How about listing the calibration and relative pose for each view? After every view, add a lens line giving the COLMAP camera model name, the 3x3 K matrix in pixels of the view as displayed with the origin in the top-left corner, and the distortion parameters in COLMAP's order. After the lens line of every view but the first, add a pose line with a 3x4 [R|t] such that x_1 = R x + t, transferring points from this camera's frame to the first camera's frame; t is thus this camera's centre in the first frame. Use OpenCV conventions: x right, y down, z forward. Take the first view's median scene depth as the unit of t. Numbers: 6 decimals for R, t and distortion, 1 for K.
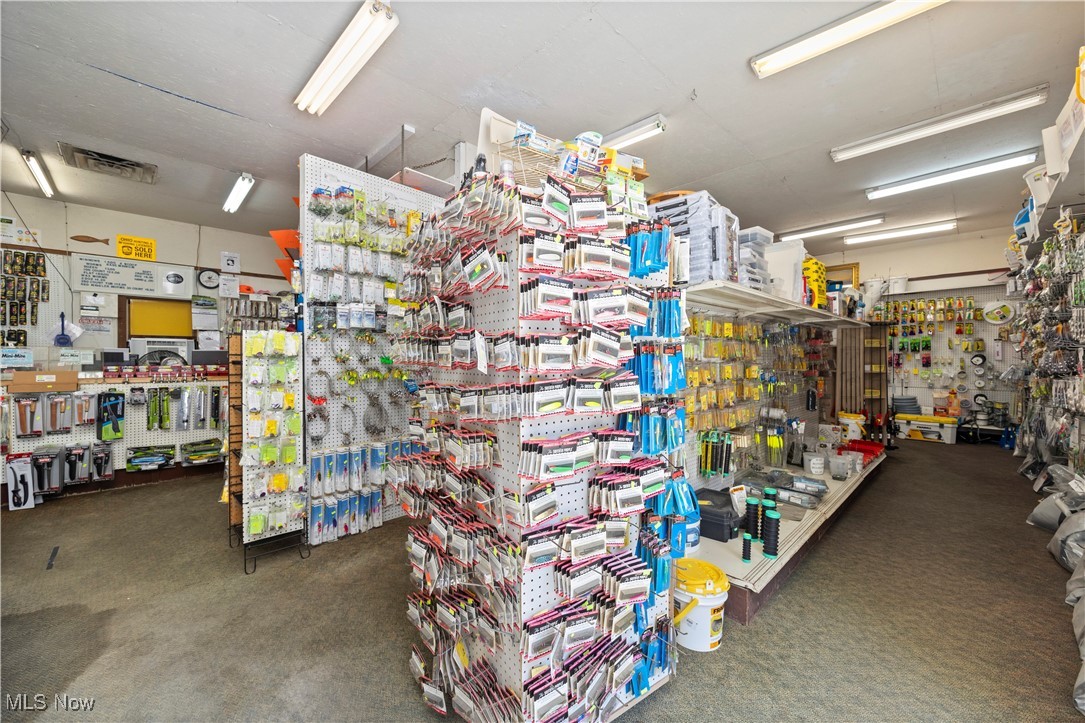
lens RADIAL K [[426.0, 0, 542.3], [0, 426.0, 362.7], [0, 0, 1]] dist [-0.002148, 0.000192]
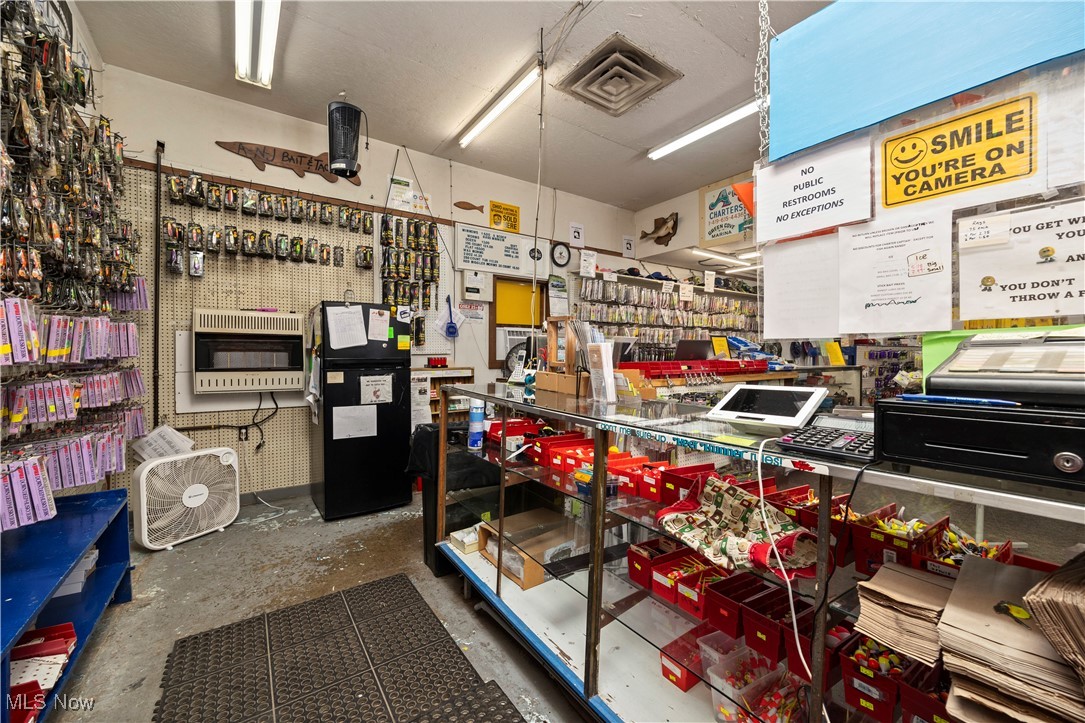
lens RADIAL K [[426.0, 0, 542.9], [0, 426.0, 357.2], [0, 0, 1]] dist [-0.002148, 0.000192]
pose [[0.987110, 0.000961, -0.160039, -0.763231], [-0.000816, 0.999999, 0.000974, -0.000847], [0.160040, -0.000831, 0.987110, 0.206446]]
